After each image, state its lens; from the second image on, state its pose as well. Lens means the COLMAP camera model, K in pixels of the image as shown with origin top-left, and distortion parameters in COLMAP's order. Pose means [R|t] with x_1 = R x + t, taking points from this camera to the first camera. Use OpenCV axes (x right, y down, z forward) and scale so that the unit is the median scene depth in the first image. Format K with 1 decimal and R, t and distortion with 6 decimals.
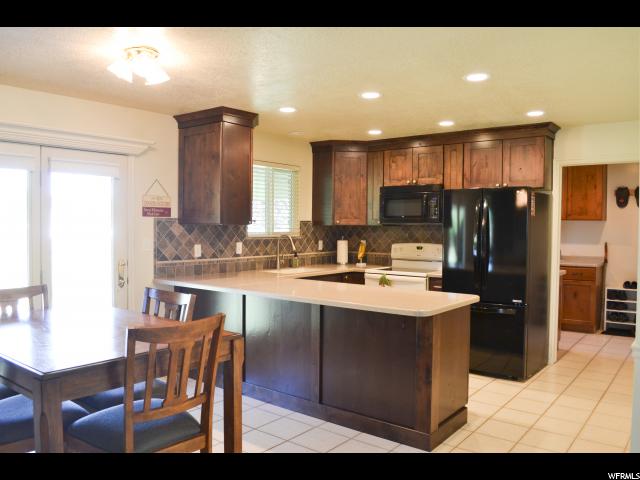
lens RADIAL K [[514.6, 0, 320.0], [0, 514.6, 240.0], [0, 0, 1]] dist [-0.056614, -0.003732]
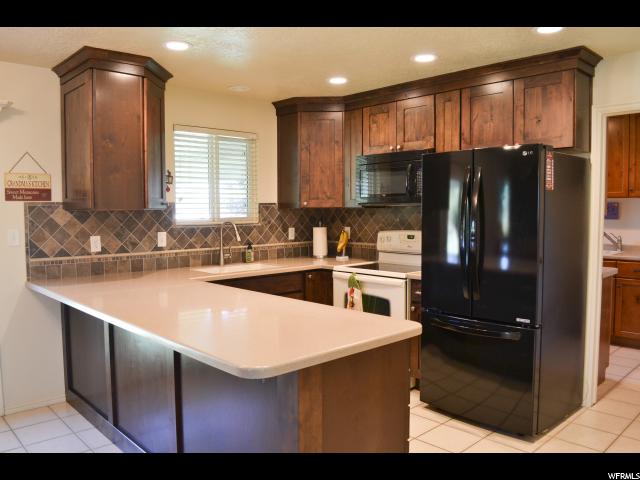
lens RADIAL K [[514.6, 0, 320.0], [0, 514.6, 240.0], [0, 0, 1]] dist [-0.056614, -0.003732]
pose [[0.989058, -0.005342, -0.147428, 0.180731], [0.010031, 0.999466, 0.031082, -0.004685], [0.147183, -0.032221, 0.988584, 0.252513]]
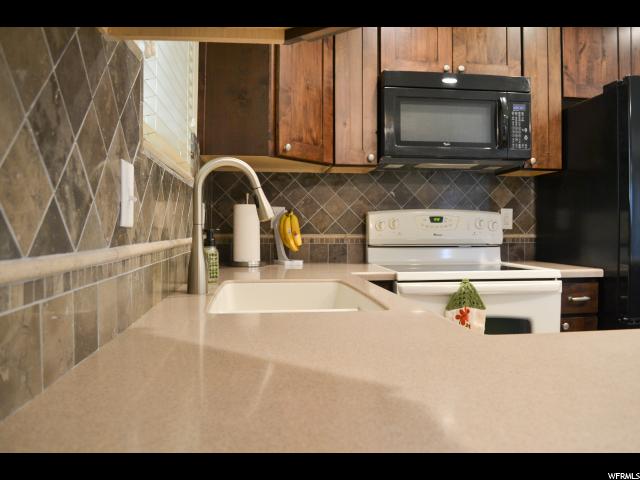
lens RADIAL K [[514.6, 0, 320.0], [0, 514.6, 240.0], [0, 0, 1]] dist [-0.056614, -0.003732]
pose [[0.709074, -0.021635, 0.704802, -0.219396], [0.021776, 0.999724, 0.008779, 0.029026], [-0.704798, 0.009123, 0.709350, 0.773805]]
